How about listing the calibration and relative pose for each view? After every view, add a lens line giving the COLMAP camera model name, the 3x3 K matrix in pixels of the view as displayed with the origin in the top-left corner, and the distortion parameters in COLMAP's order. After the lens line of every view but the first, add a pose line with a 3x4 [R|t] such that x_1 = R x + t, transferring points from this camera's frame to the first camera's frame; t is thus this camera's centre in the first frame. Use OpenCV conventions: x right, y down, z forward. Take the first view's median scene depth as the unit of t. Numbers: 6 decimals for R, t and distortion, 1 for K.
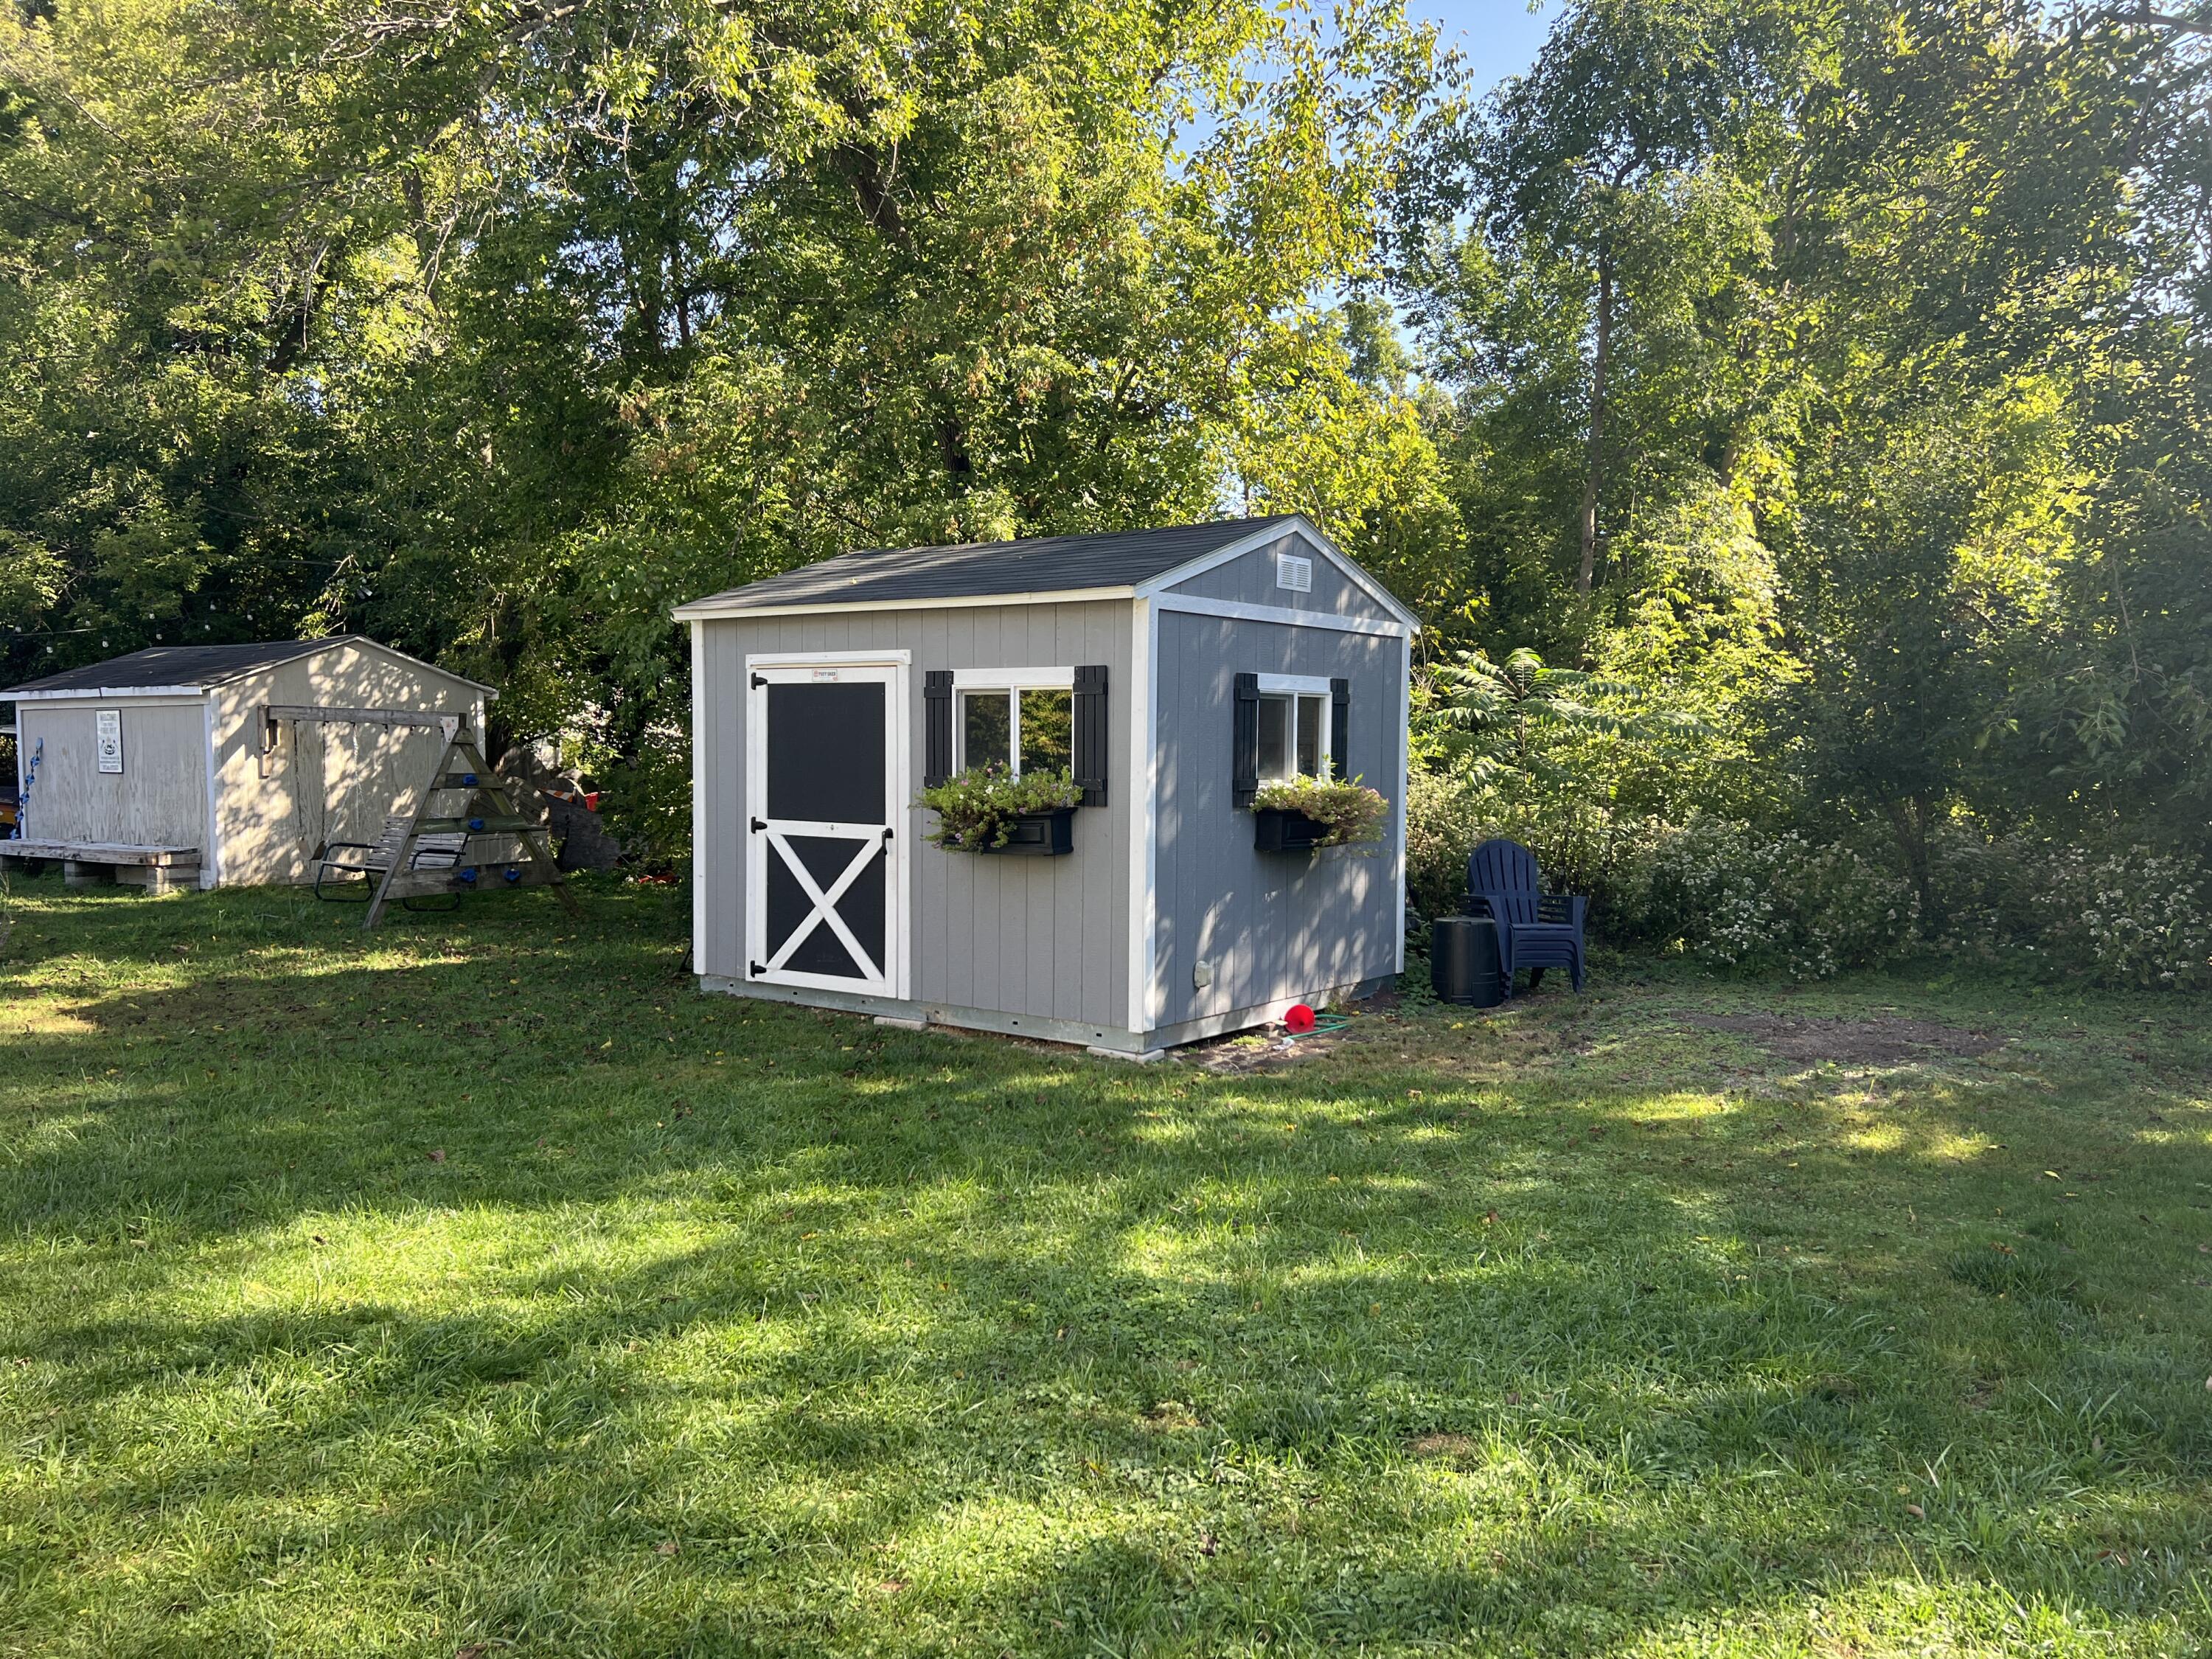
lens RADIAL K [[1678.9, 0, 1110.1], [0, 1678.9, 862.2], [0, 0, 1]] dist [0.004600, -0.000707]
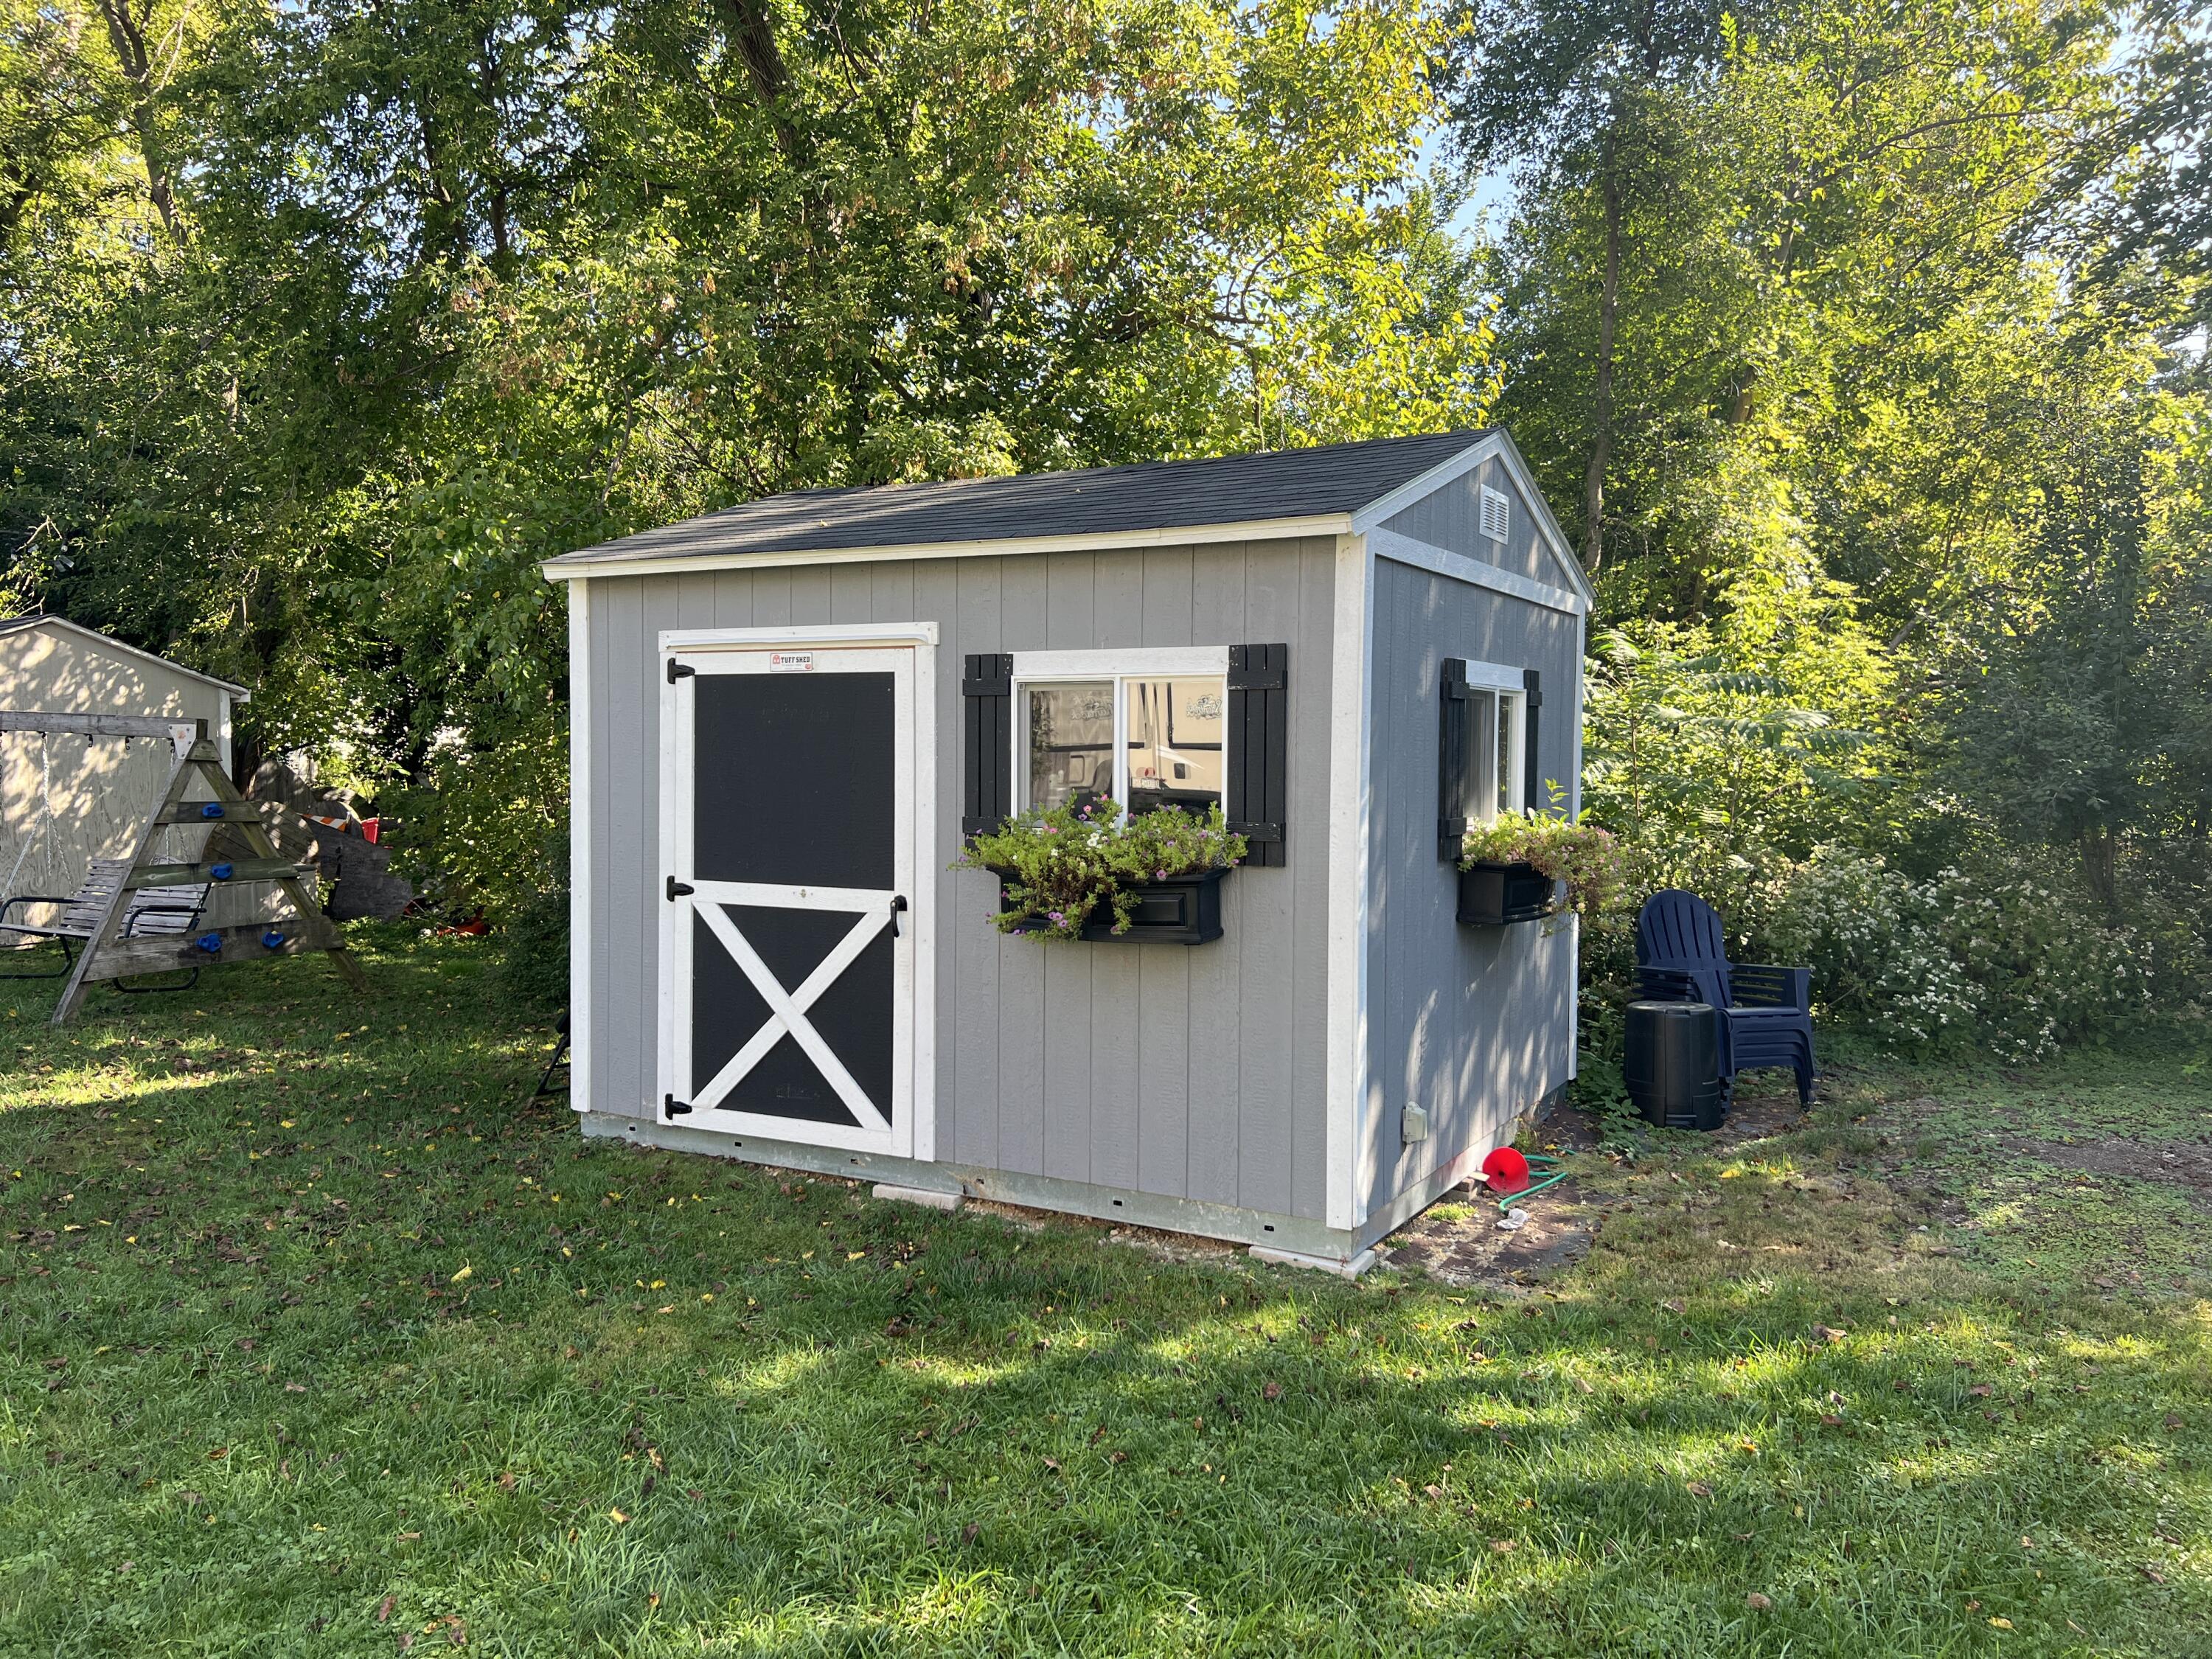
lens RADIAL K [[1682.4, 0, 1062.0], [0, 1682.4, 800.1], [0, 0, 1]] dist [-0.001603, 0.038663]
pose [[0.994165, -0.006173, 0.107695, -0.132125], [0.010564, 0.999134, -0.040248, -0.028849], [-0.107354, 0.041150, 0.993369, 0.327756]]
